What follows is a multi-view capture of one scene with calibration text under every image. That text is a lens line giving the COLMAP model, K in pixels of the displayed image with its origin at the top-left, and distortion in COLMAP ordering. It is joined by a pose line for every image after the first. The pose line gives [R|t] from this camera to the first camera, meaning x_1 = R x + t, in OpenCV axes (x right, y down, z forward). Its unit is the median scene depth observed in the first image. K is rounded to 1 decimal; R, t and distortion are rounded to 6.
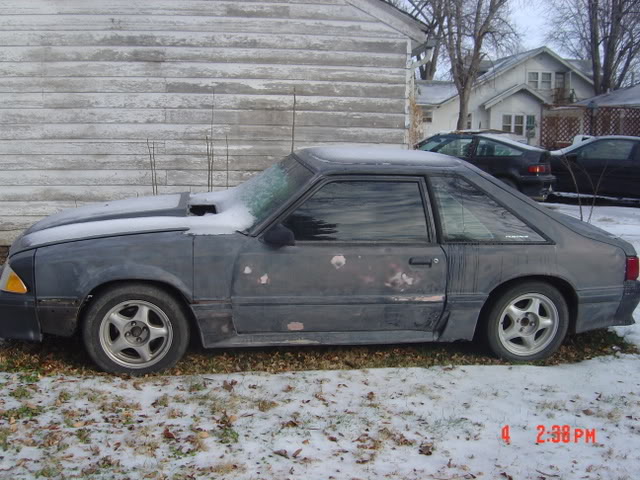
lens RADIAL K [[725.2, 0, 318.3], [0, 725.2, 239.4], [0, 0, 1]] dist [-0.145985, 0.000000]
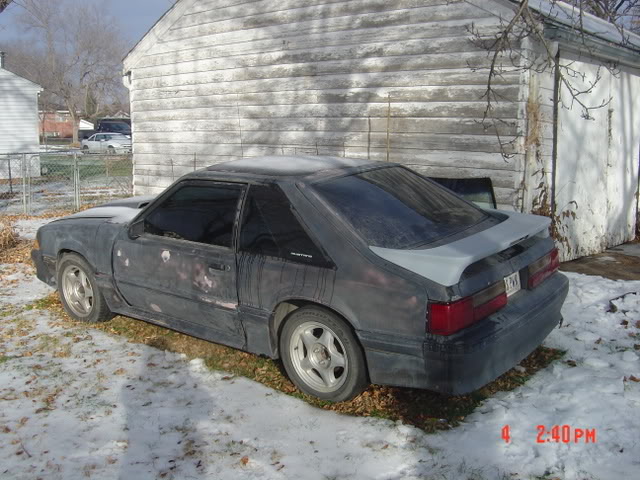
lens RADIAL K [[725.2, 0, 322.2], [0, 725.2, 239.3], [0, 0, 1]] dist [-0.145985, 0.000000]
pose [[0.665357, 0.099500, -0.739864, 0.626569], [-0.106459, 0.993595, 0.037885, -0.039073], [0.738895, 0.053558, 0.671688, 0.265839]]
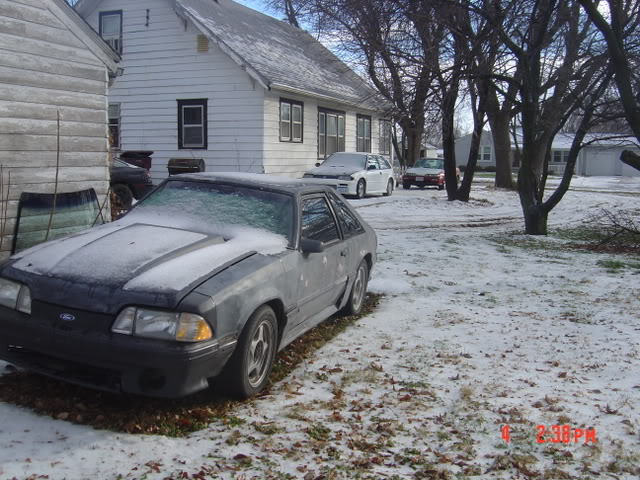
lens RADIAL K [[725.2, 0, 321.5], [0, 725.2, 242.8], [0, 0, 1]] dist [-0.145985, 0.000000]
pose [[0.460284, -0.115662, 0.880205, -0.692477], [0.119408, 0.990533, 0.067717, -0.056199], [-0.879705, 0.073935, 0.469738, 0.244294]]
